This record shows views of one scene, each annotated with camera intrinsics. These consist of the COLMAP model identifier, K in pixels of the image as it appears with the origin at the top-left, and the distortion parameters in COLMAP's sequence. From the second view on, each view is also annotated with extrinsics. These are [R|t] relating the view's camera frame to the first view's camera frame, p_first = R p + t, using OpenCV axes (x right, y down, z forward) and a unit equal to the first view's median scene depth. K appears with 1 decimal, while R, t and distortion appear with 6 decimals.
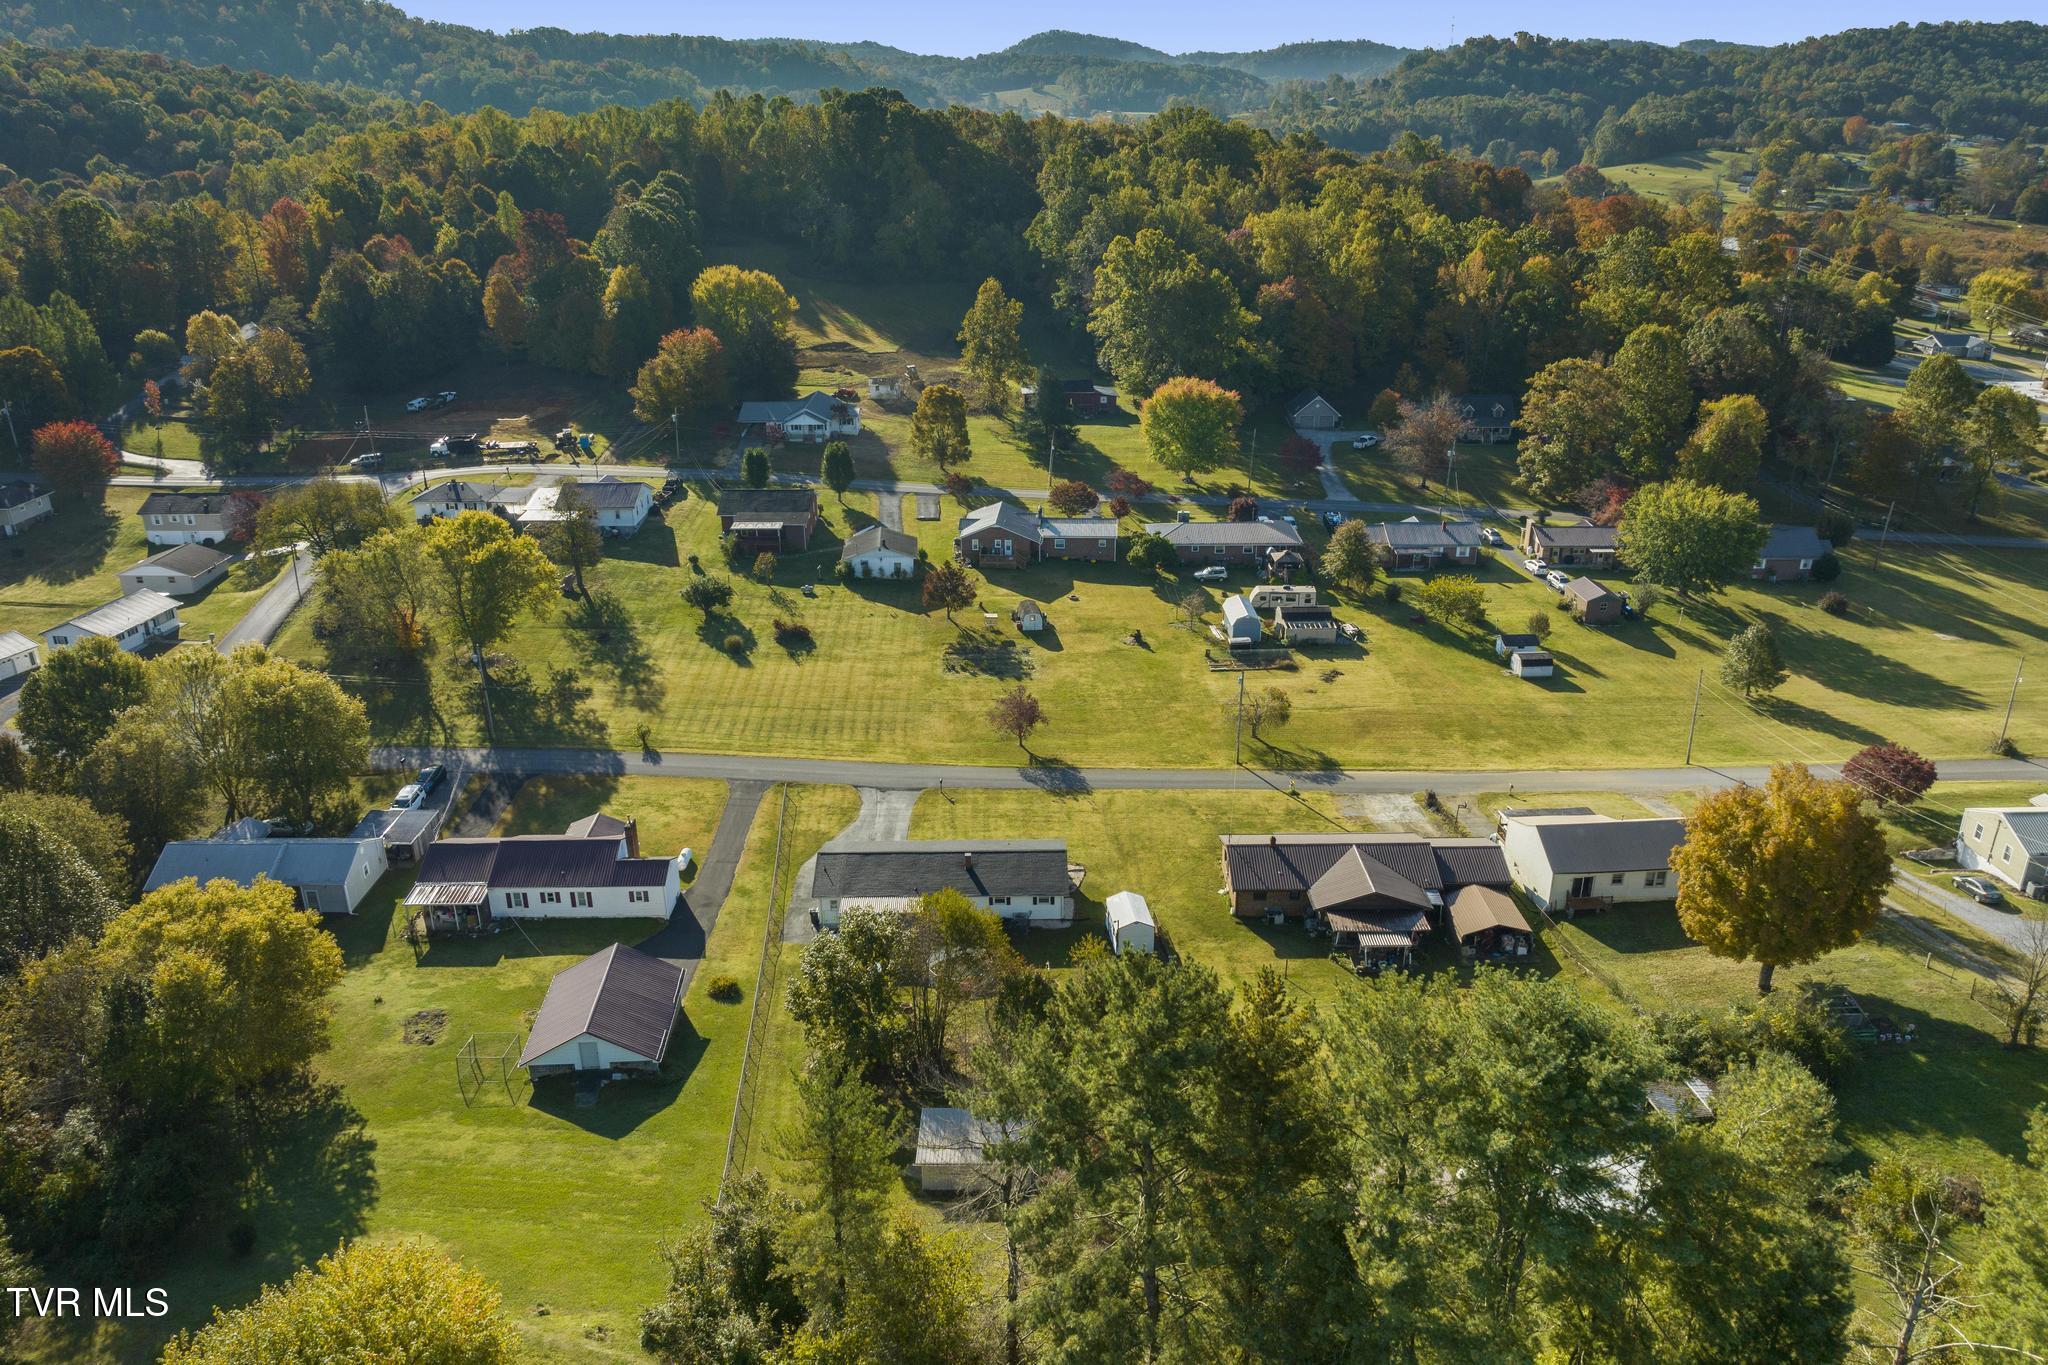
lens RADIAL K [[1438.4, 0, 1024.7], [0, 1438.4, 682.8], [0, 0, 1]] dist [-0.039803, 0.007582]
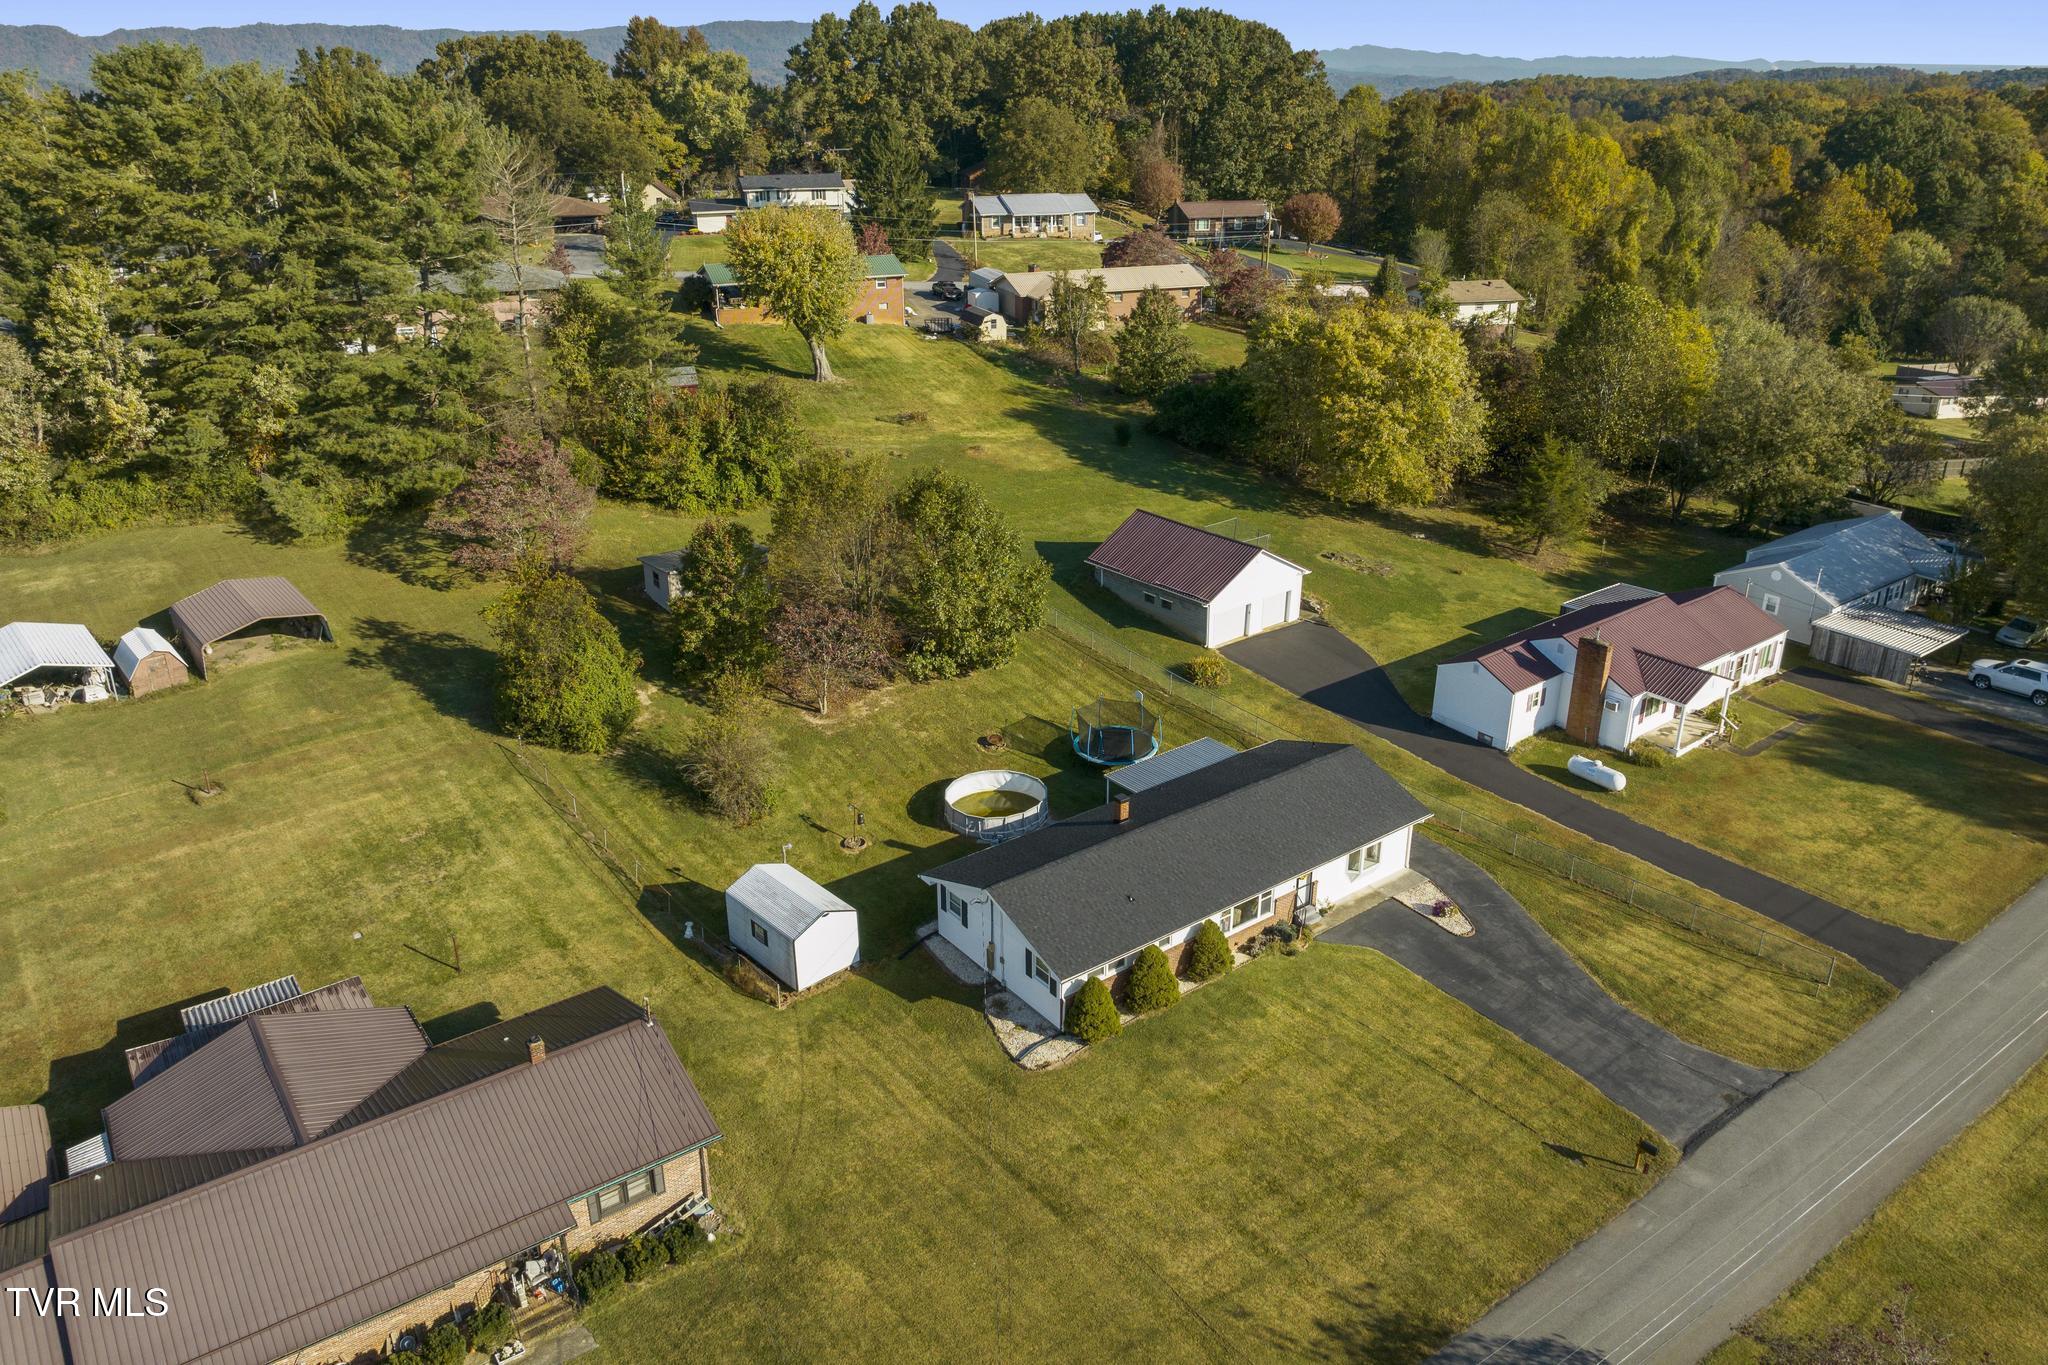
lens RADIAL K [[1438.4, 0, 1037.3], [0, 1438.4, 648.1], [0, 0, 1]] dist [-0.039803, 0.007582]
pose [[-0.798973, 0.232556, -0.554581, 0.249285], [-0.221537, 0.743522, 0.630949, -0.229726], [0.559074, 0.626971, -0.542534, 1.201671]]
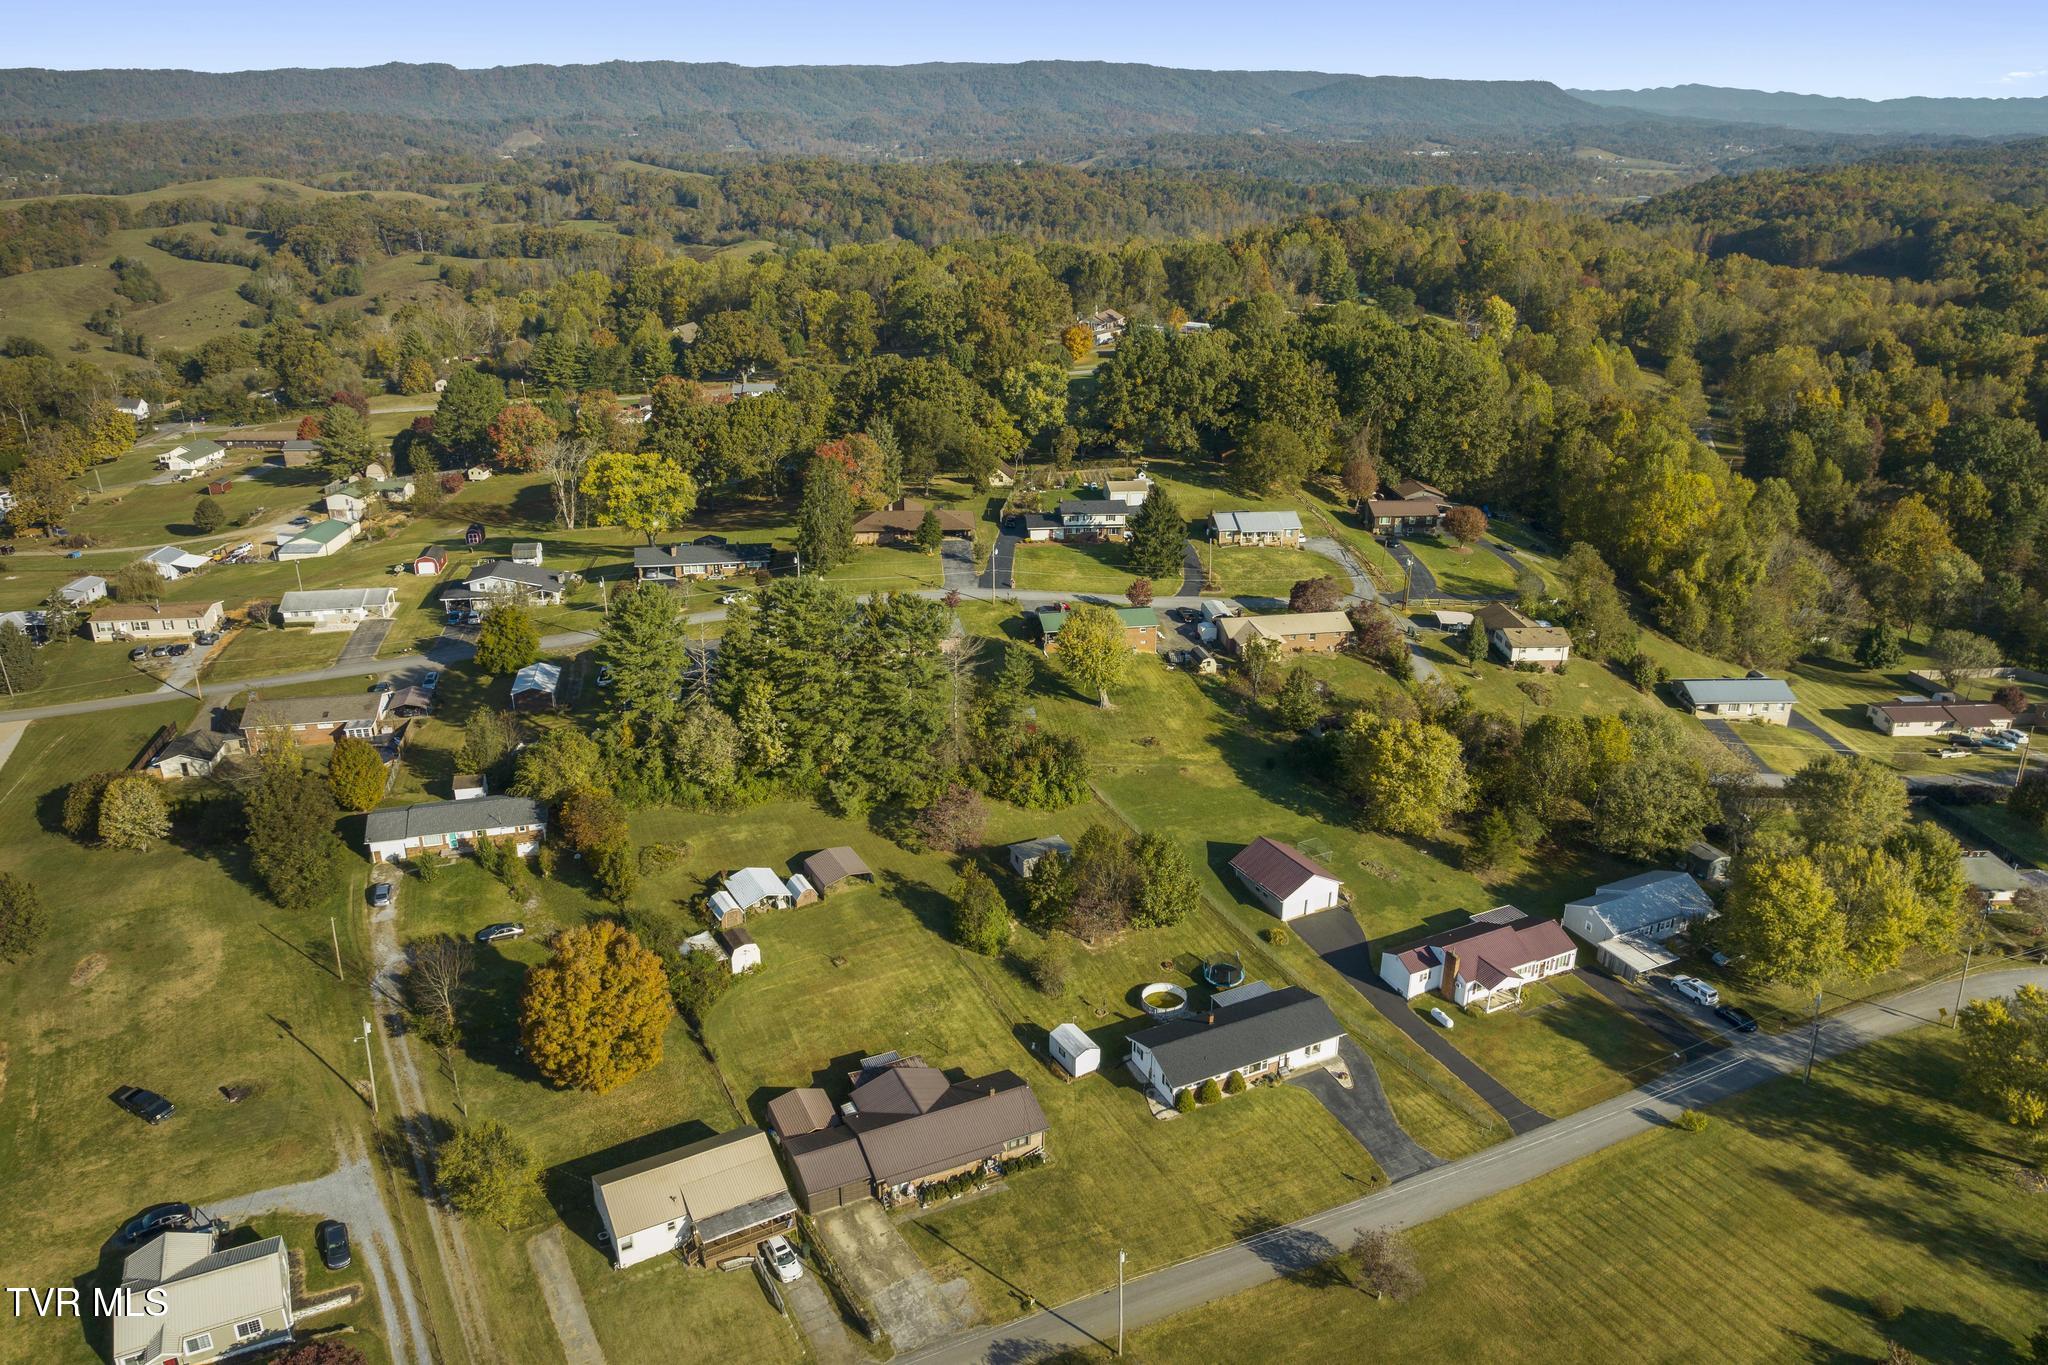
lens RADIAL K [[1438.4, 0, 1040.7], [0, 1438.4, 640.0], [0, 0, 1]] dist [-0.039803, 0.007582]
pose [[-0.900249, 0.151740, -0.408076, 0.540719], [-0.167897, 0.743801, 0.646971, -0.883750], [0.401699, 0.650950, -0.644129, 1.500418]]
